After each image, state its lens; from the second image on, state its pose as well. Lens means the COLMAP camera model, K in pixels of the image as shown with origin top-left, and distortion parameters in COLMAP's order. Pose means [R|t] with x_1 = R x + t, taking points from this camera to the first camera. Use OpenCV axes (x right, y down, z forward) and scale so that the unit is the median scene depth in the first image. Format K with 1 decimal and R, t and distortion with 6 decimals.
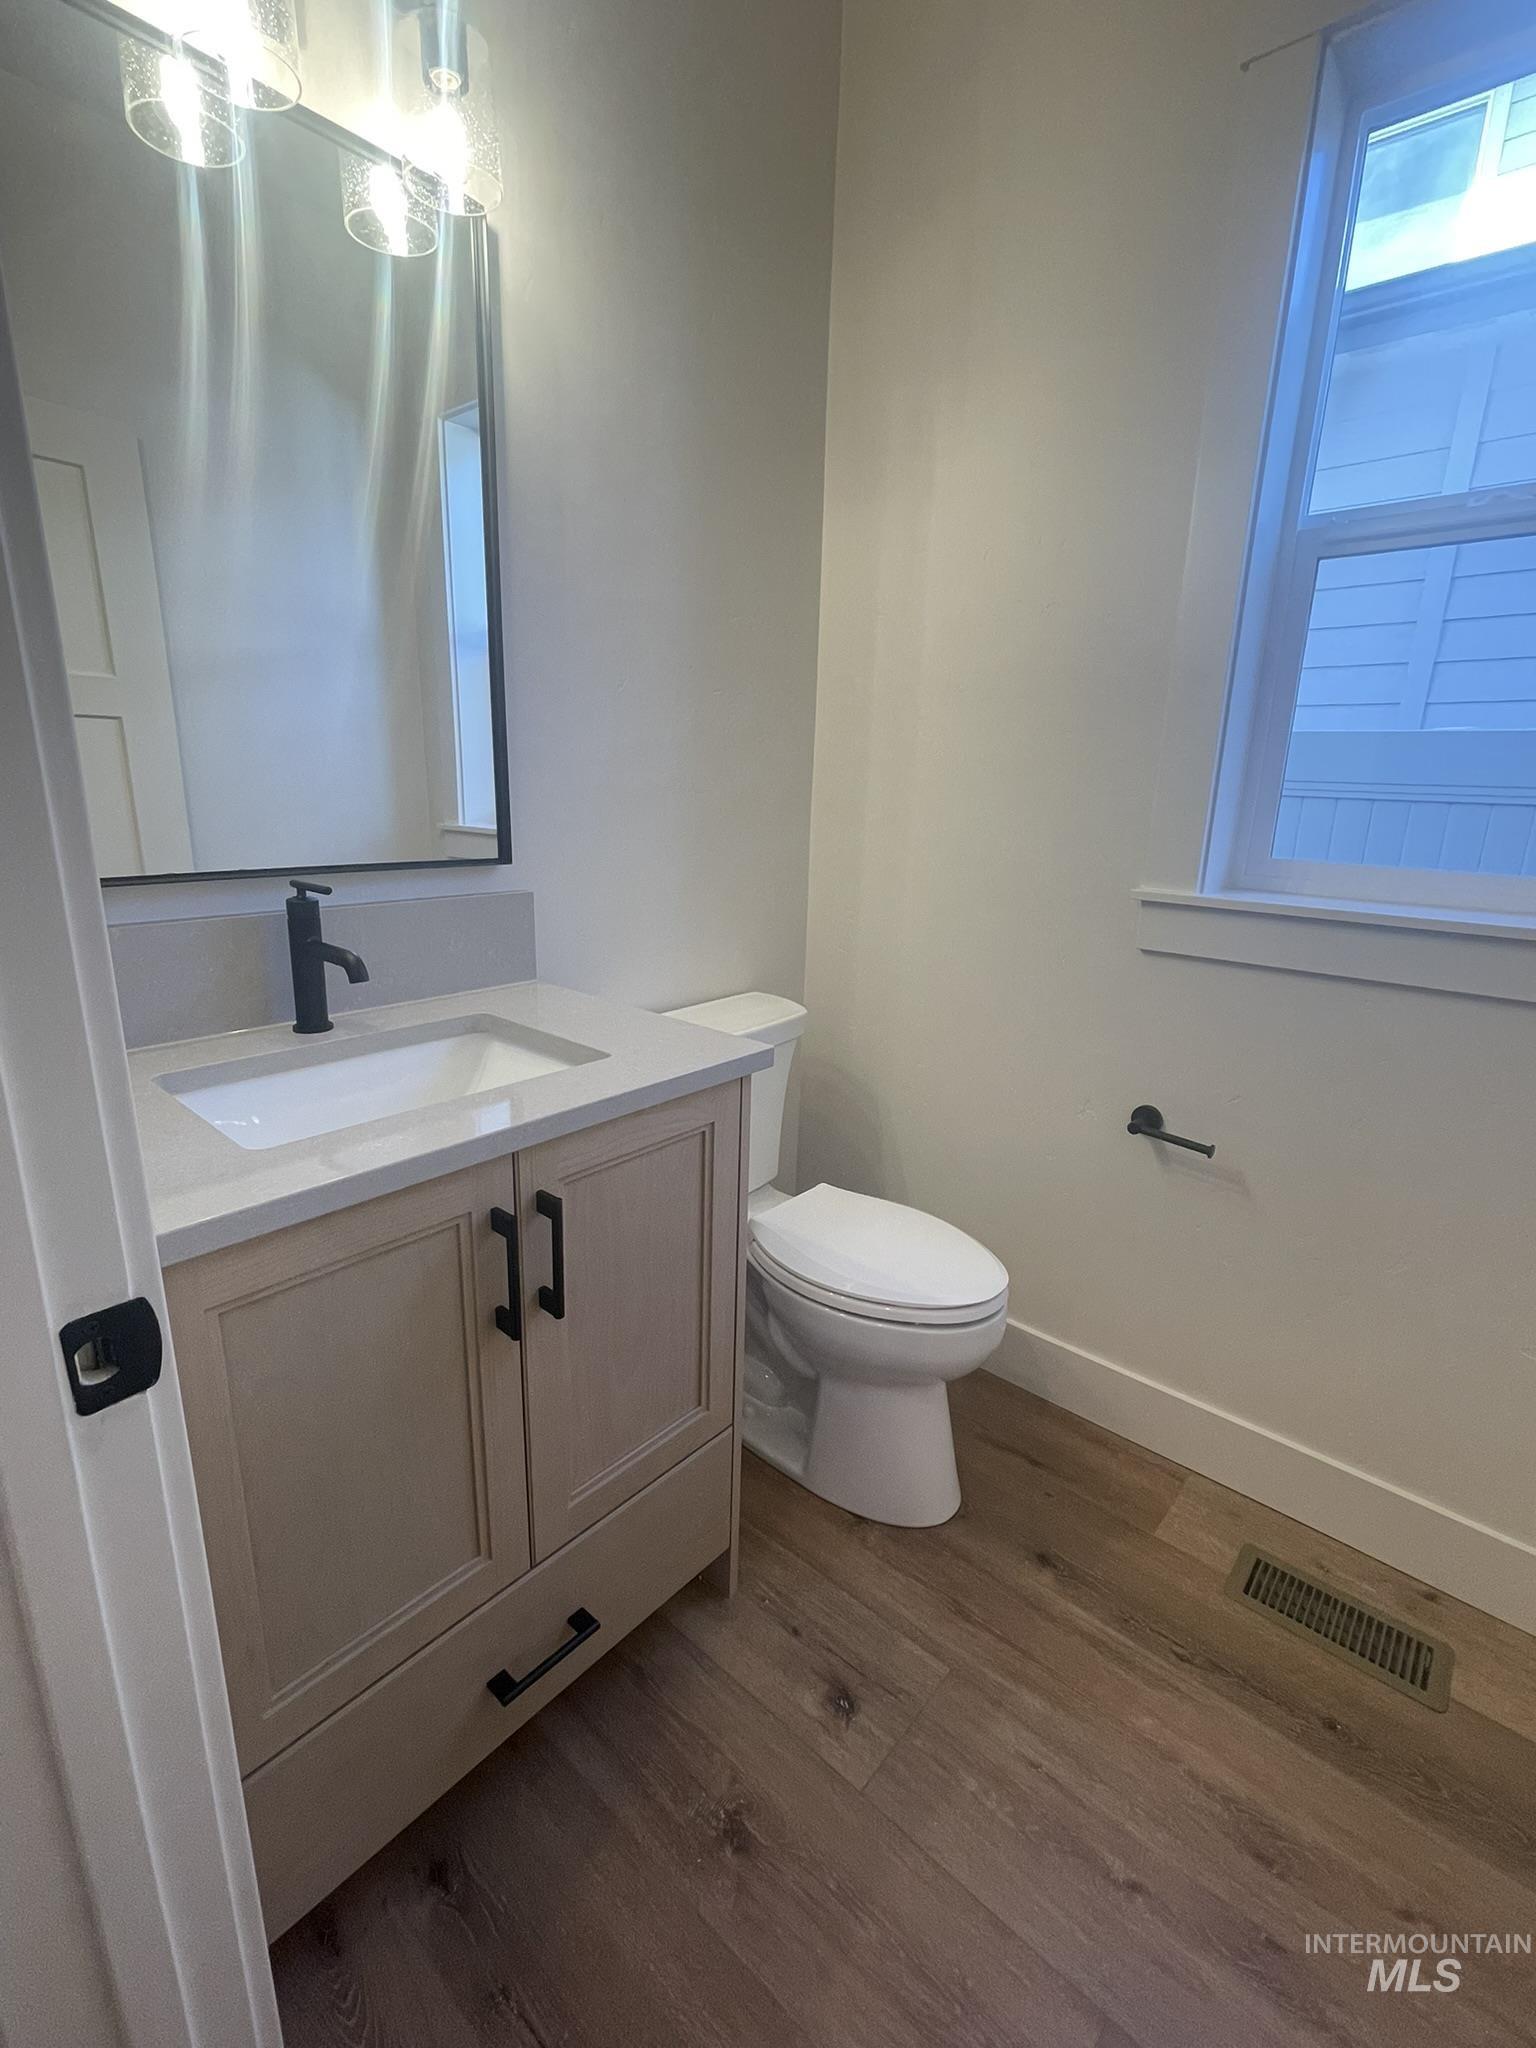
lens RADIAL K [[912.6, 0, 768.0], [0, 912.6, 1024.0], [0, 0, 1]] dist [-0.009262, 0.000074]
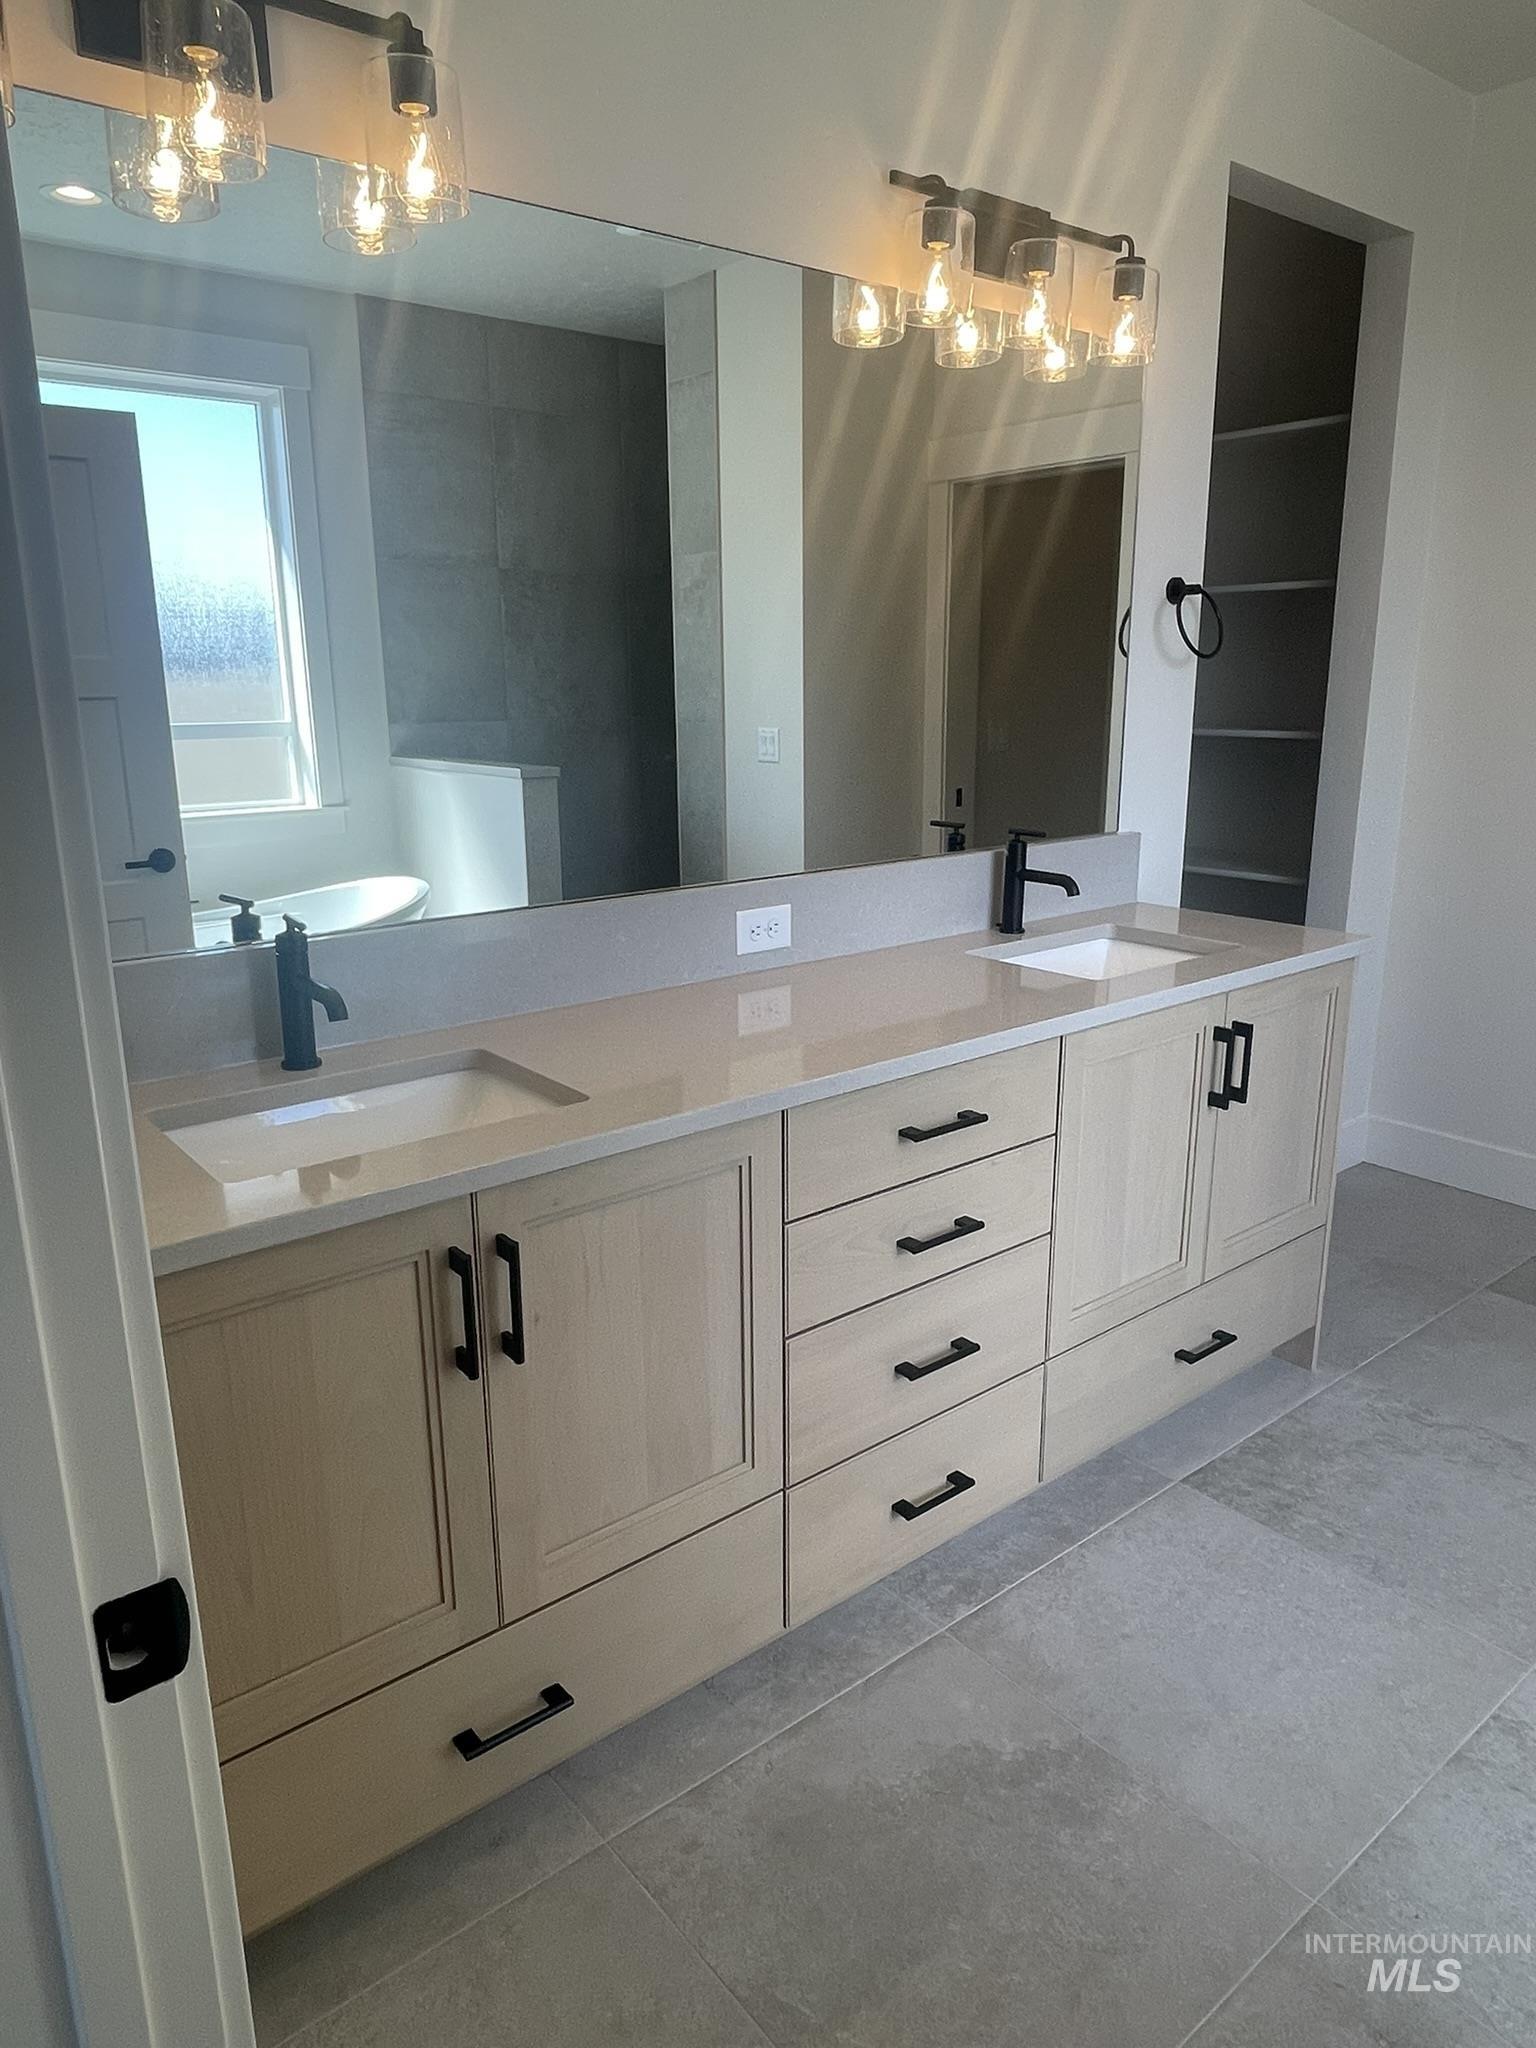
lens RADIAL K [[1358.5, 0, 768.0], [0, 1358.5, 1024.0], [0, 0, 1]] dist [-0.000534, -0.036826]
pose [[0.985106, 0.007832, -0.171768, 0.294307], [-0.009691, 0.999903, -0.009984, -0.035074], [0.171673, 0.011500, 0.985087, -0.422494]]
